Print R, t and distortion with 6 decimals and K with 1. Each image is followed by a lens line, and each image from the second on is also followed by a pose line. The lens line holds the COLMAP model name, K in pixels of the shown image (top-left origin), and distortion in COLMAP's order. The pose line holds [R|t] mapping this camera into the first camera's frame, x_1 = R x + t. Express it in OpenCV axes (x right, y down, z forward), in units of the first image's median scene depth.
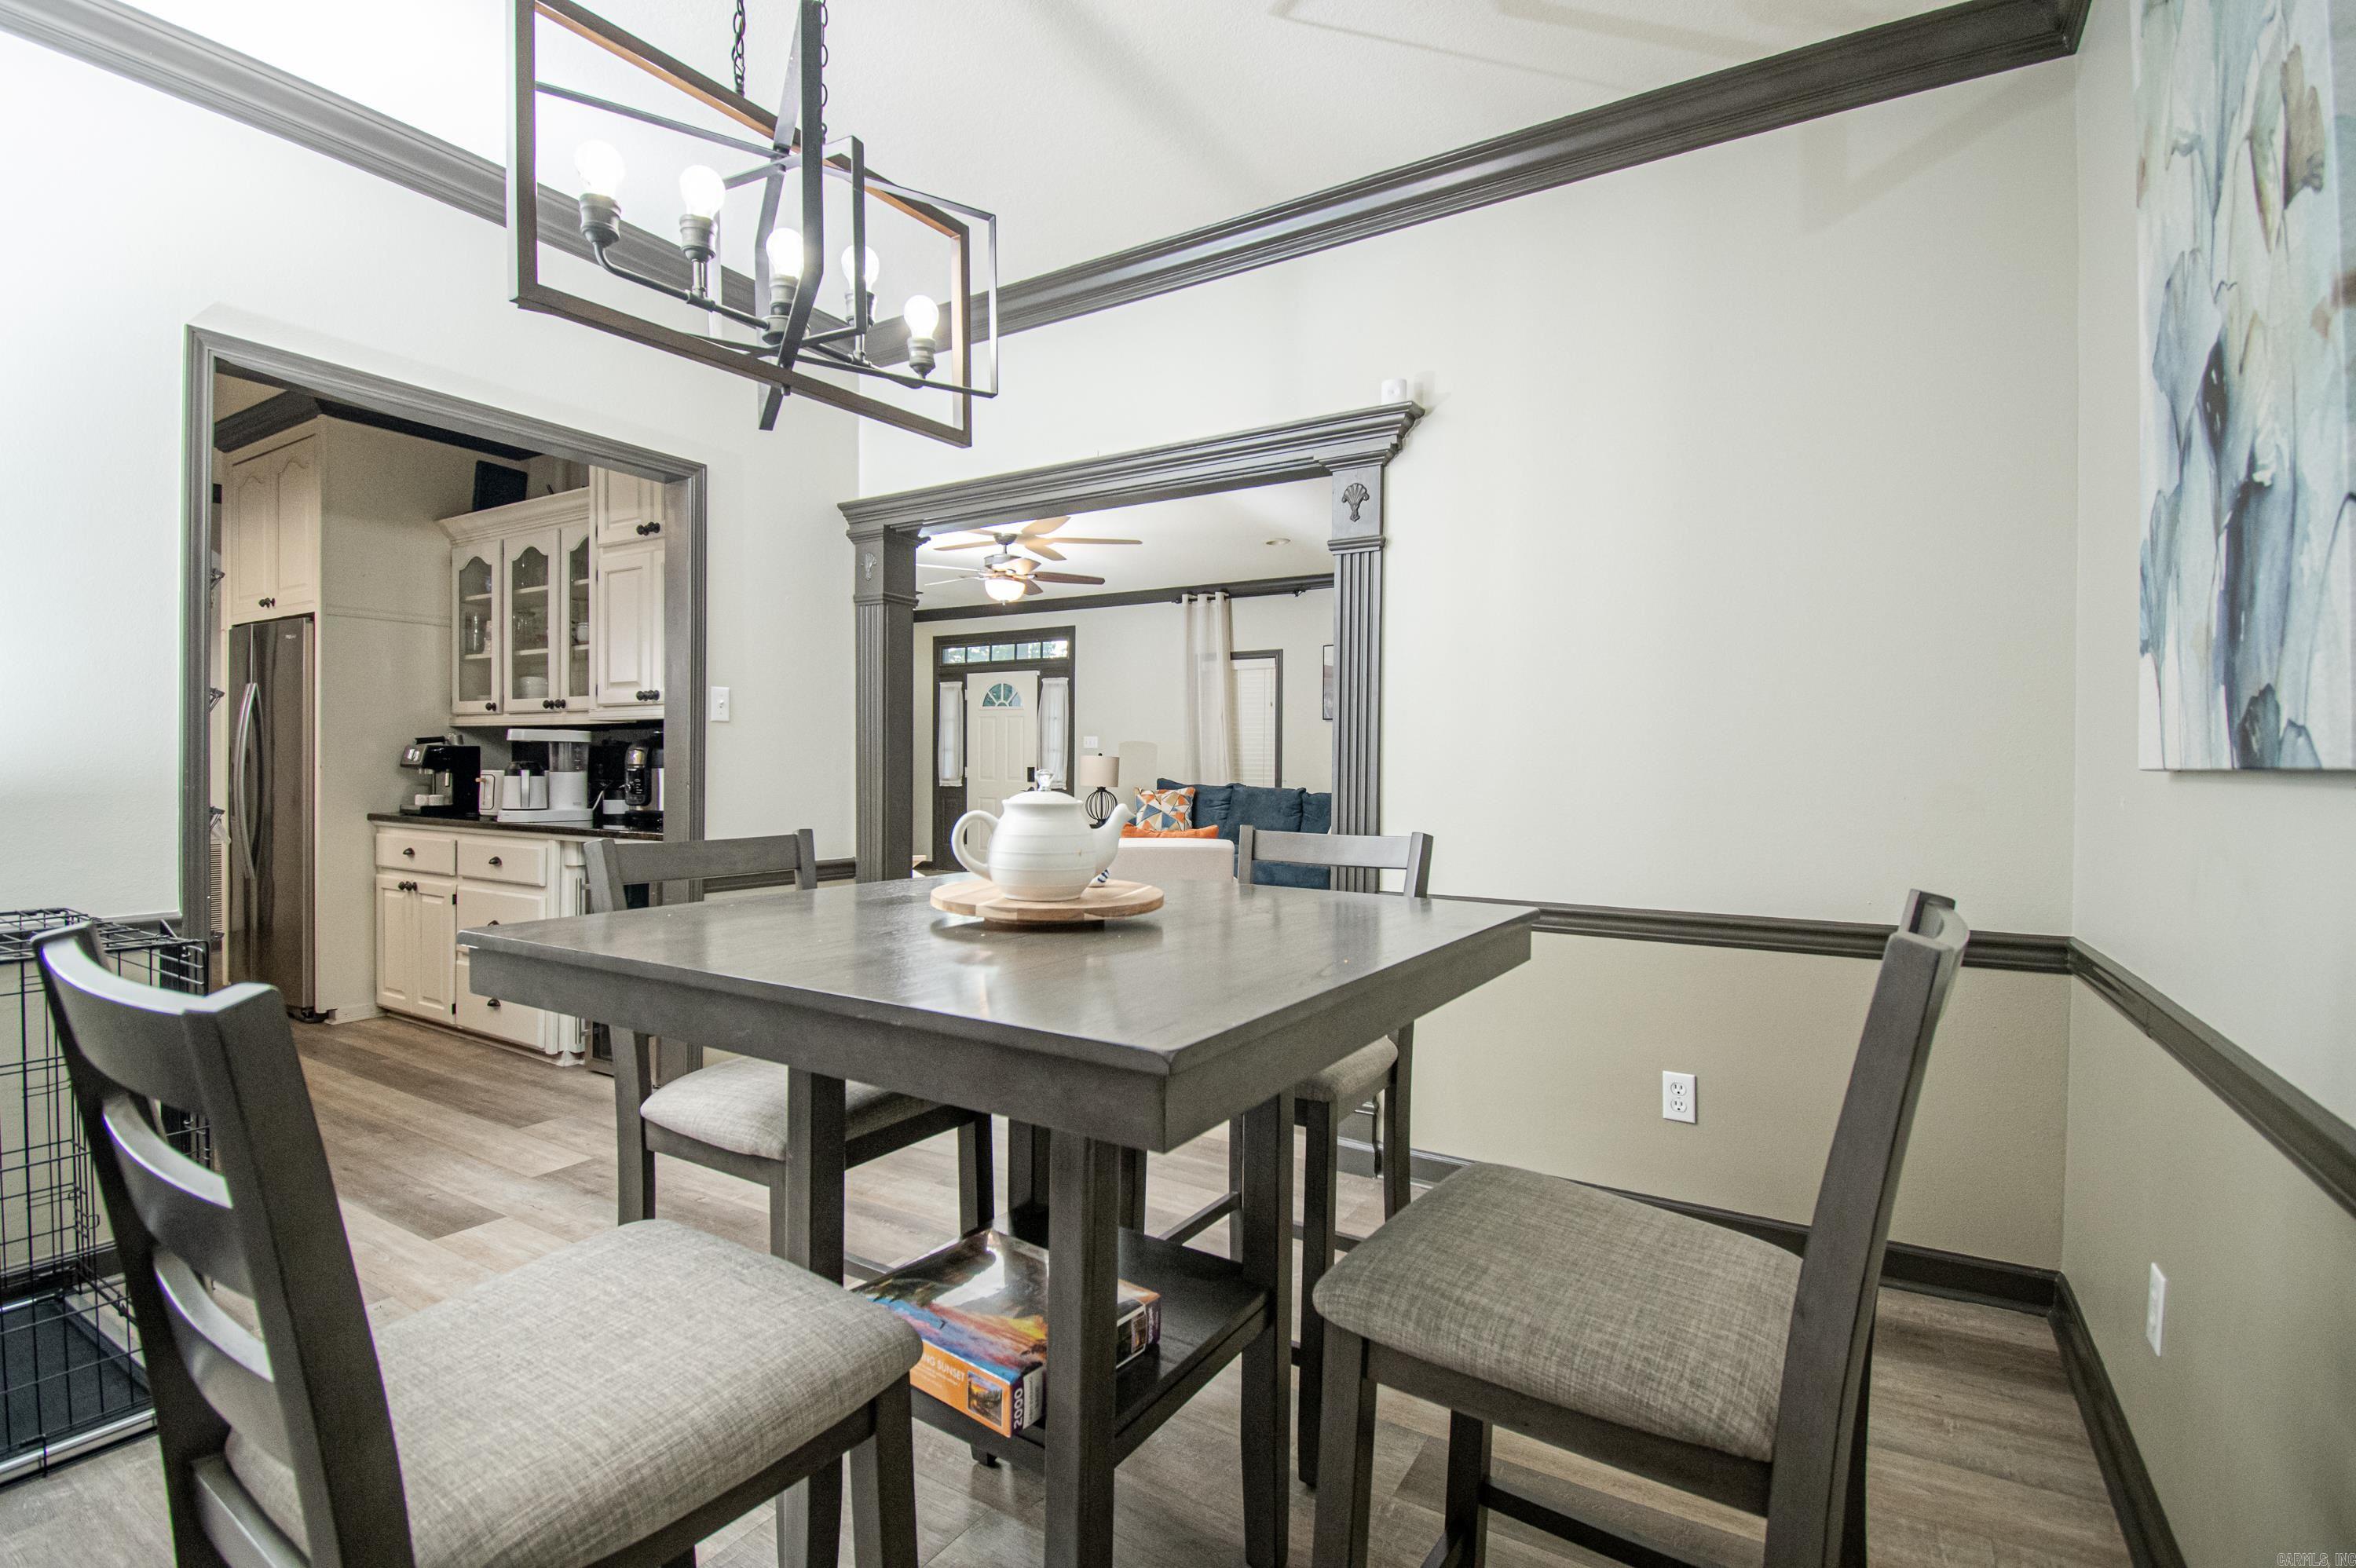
lens RADIAL K [[1048.1, 0, 1164.9], [0, 1048.1, 785.2], [0, 0, 1]] dist [0.002529, -0.011043]
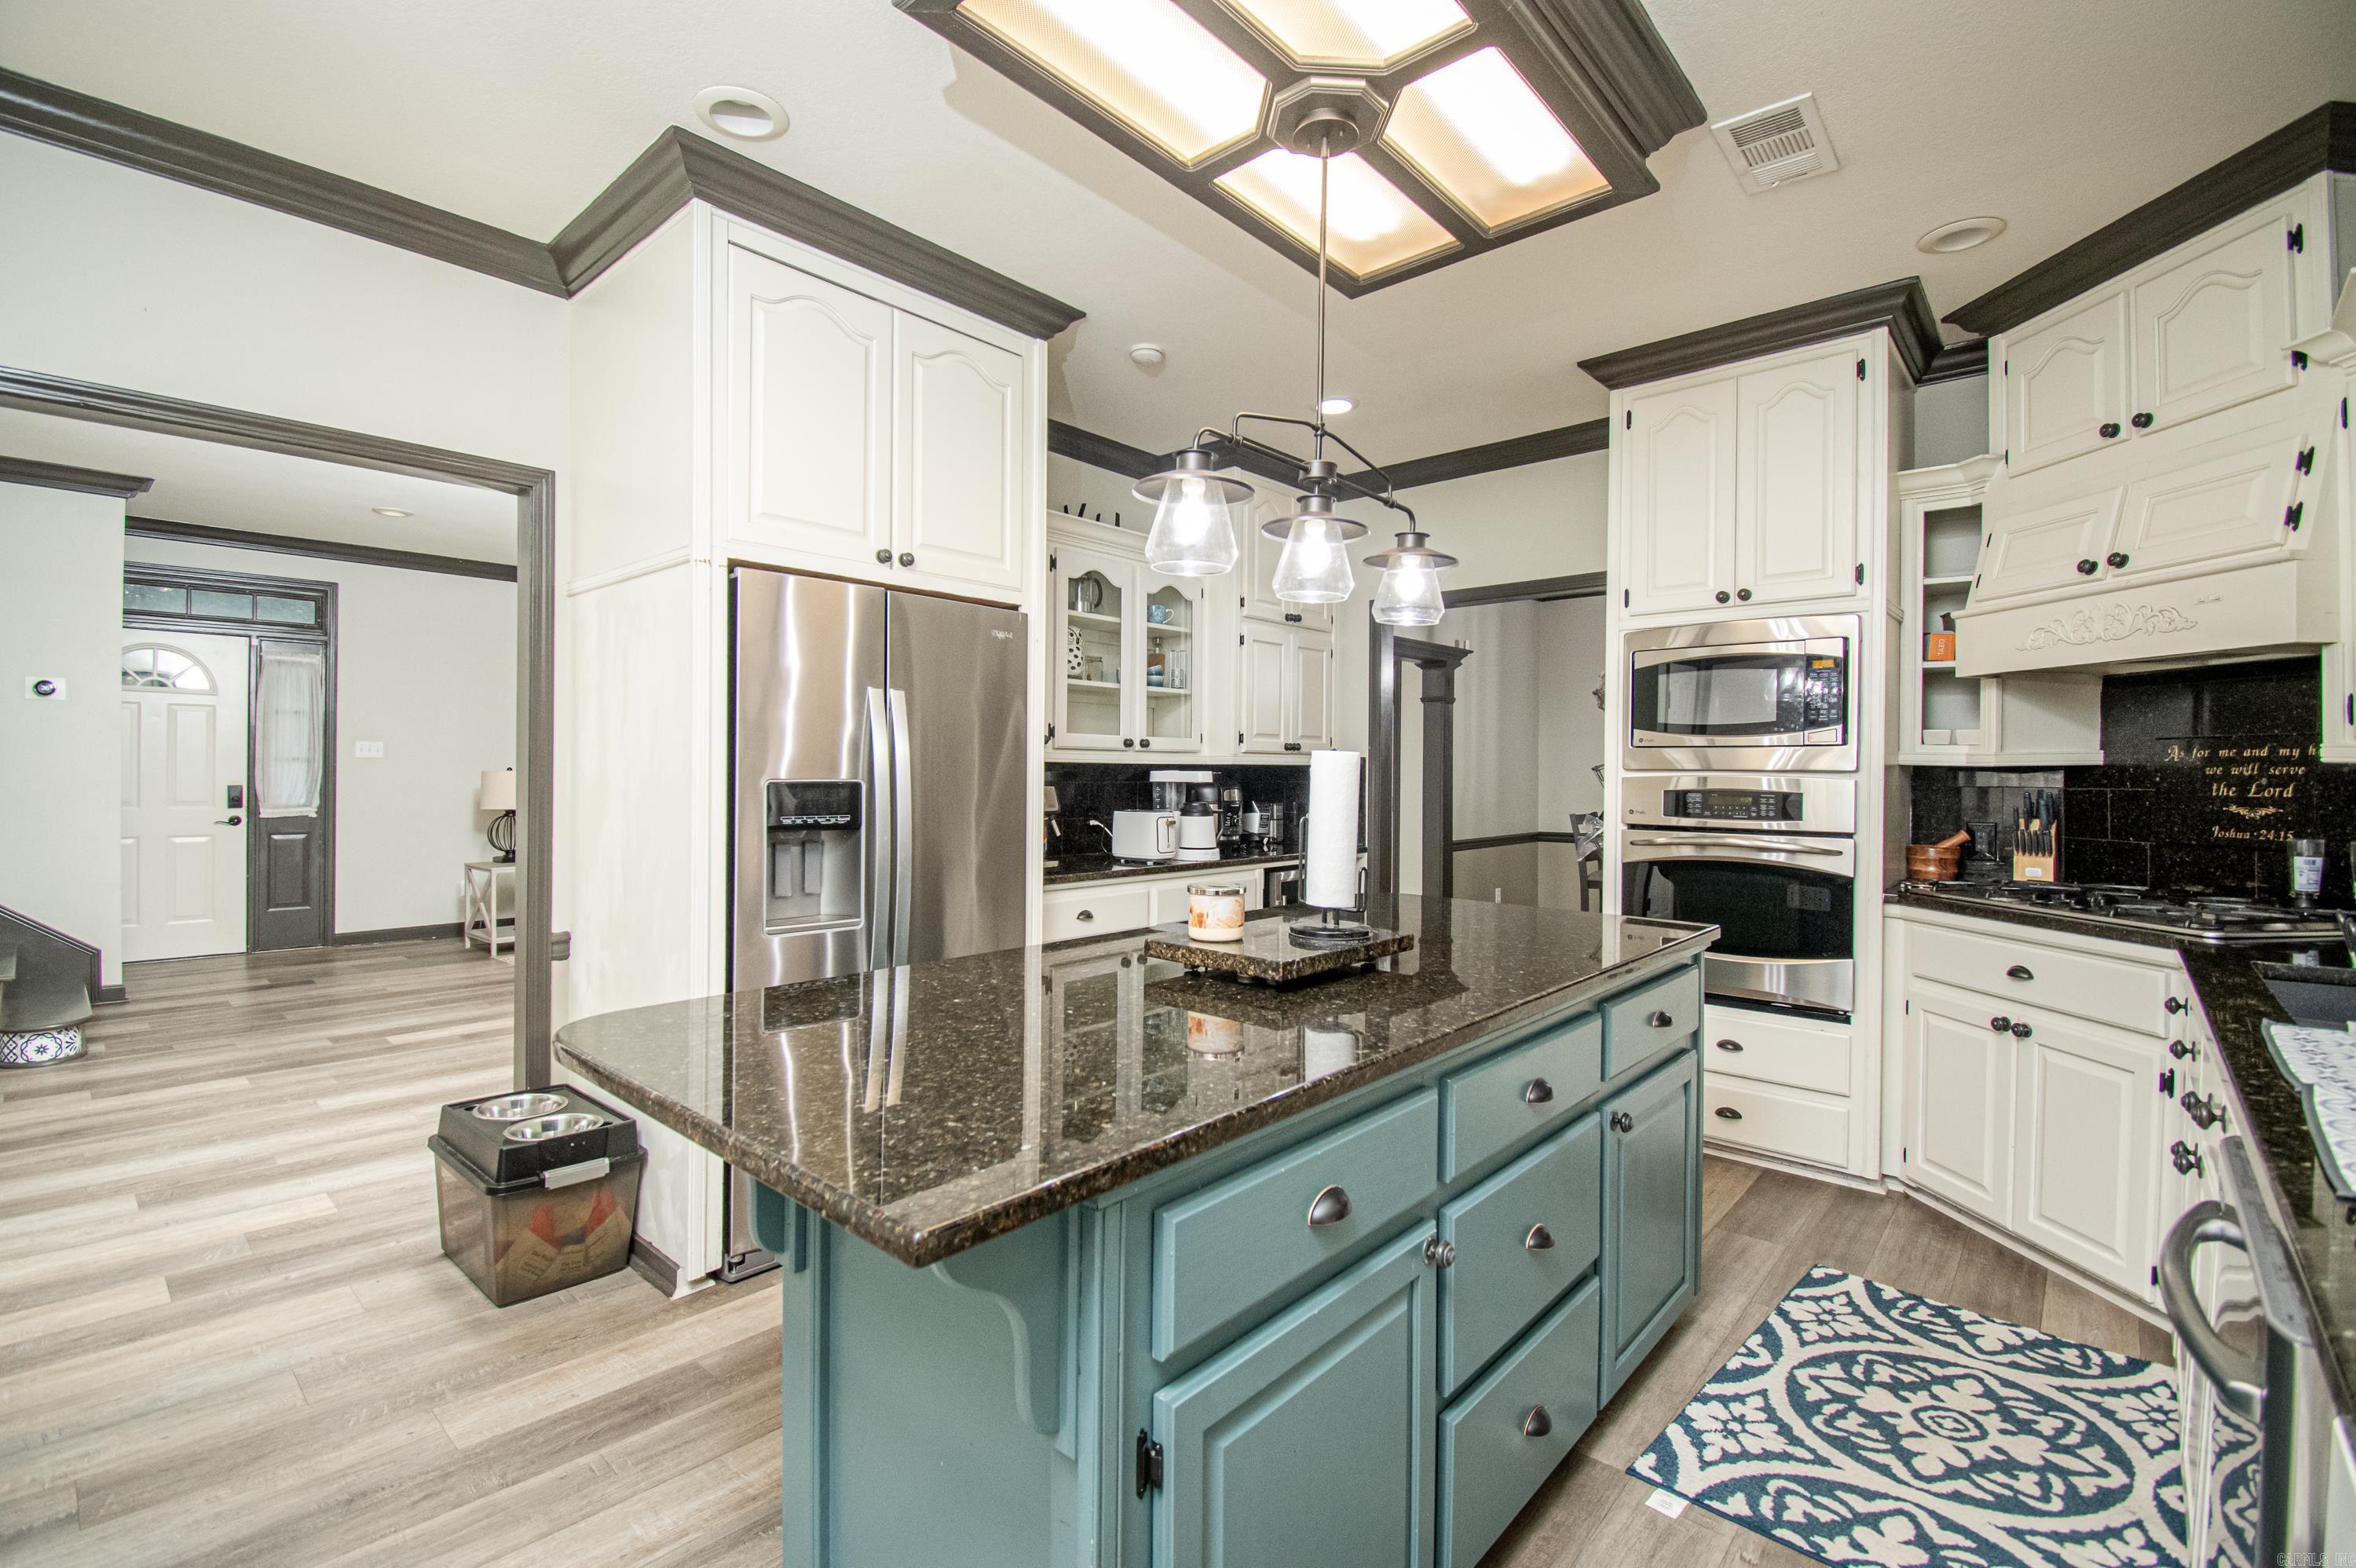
lens RADIAL K [[1048.1, 0, 1145.5], [0, 1048.1, 799.4], [0, 0, 1]] dist [0.002529, -0.011043]
pose [[0.193671, -0.034683, 0.980453, -1.538992], [0.012290, 0.999382, 0.032925, -0.055993], [-0.980990, 0.005673, 0.193978, 0.791035]]
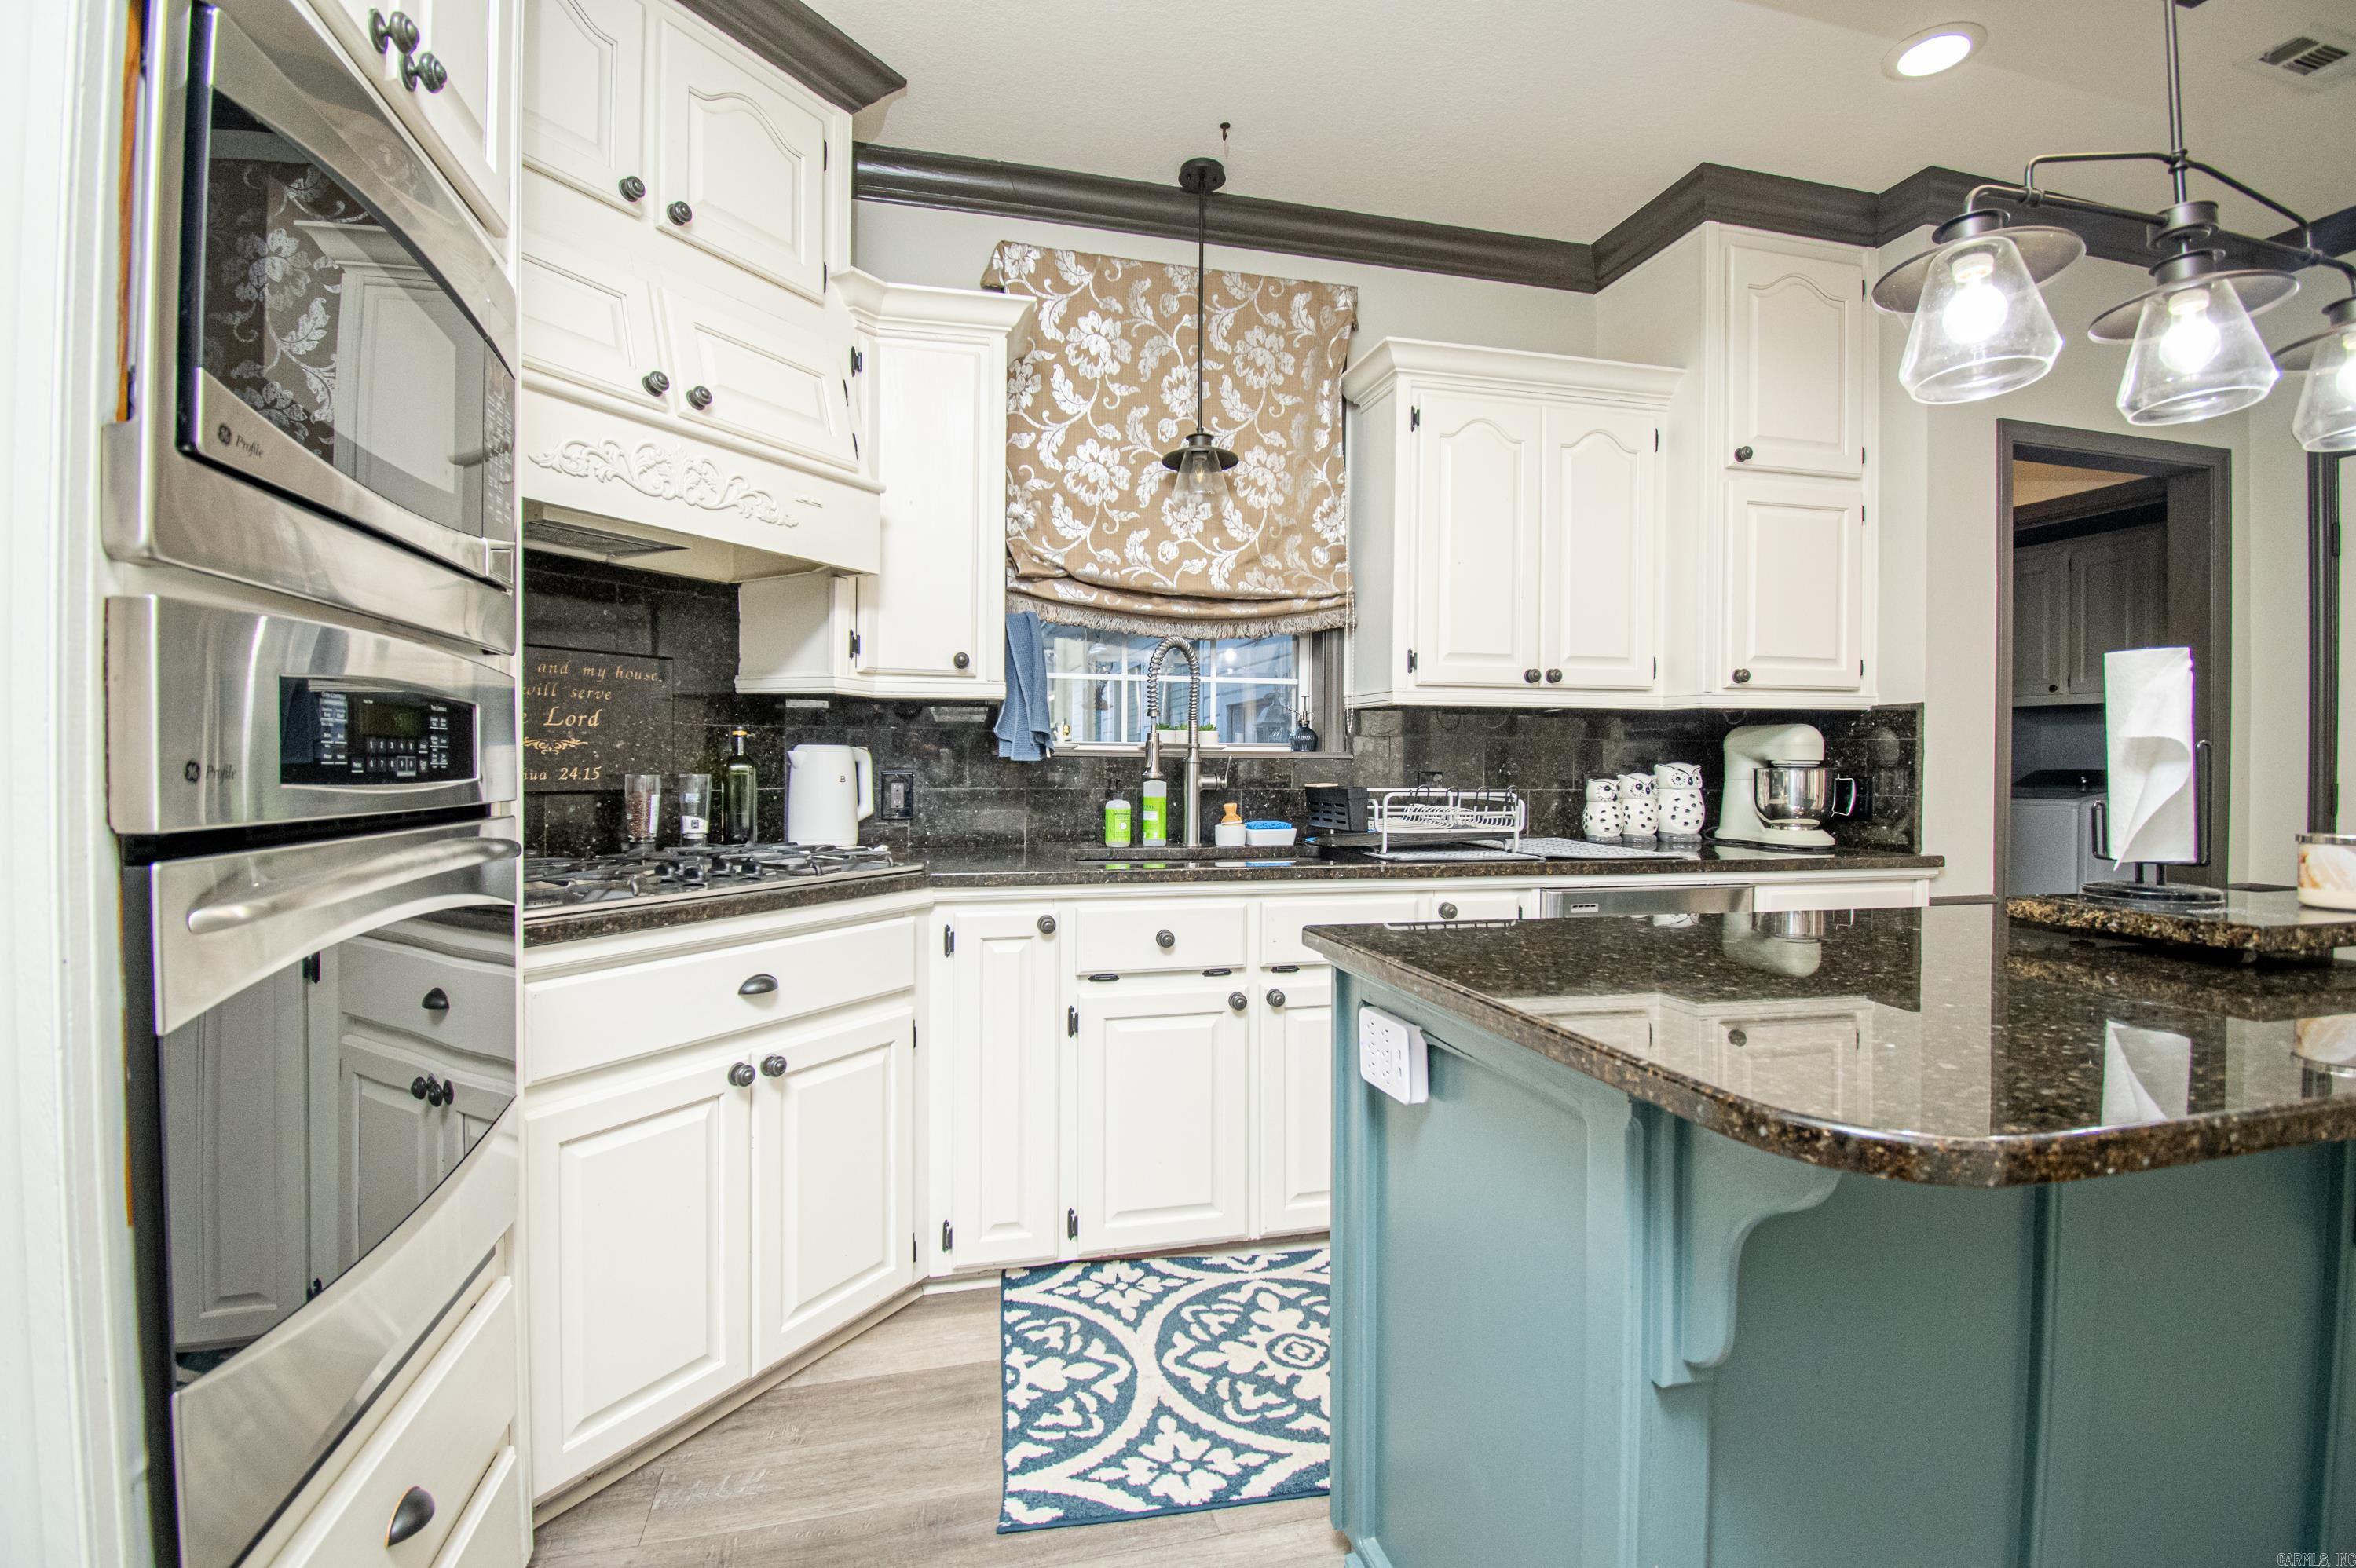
lens RADIAL K [[1048.1, 0, 1104.1], [0, 1048.1, 772.3], [0, 0, 1]] dist [0.002529, -0.011043]
pose [[-0.709186, -0.014320, -0.704875, -0.632106], [-0.032181, 0.999409, 0.012074, -0.020711], [0.704286, 0.031247, -0.709228, 0.793961]]
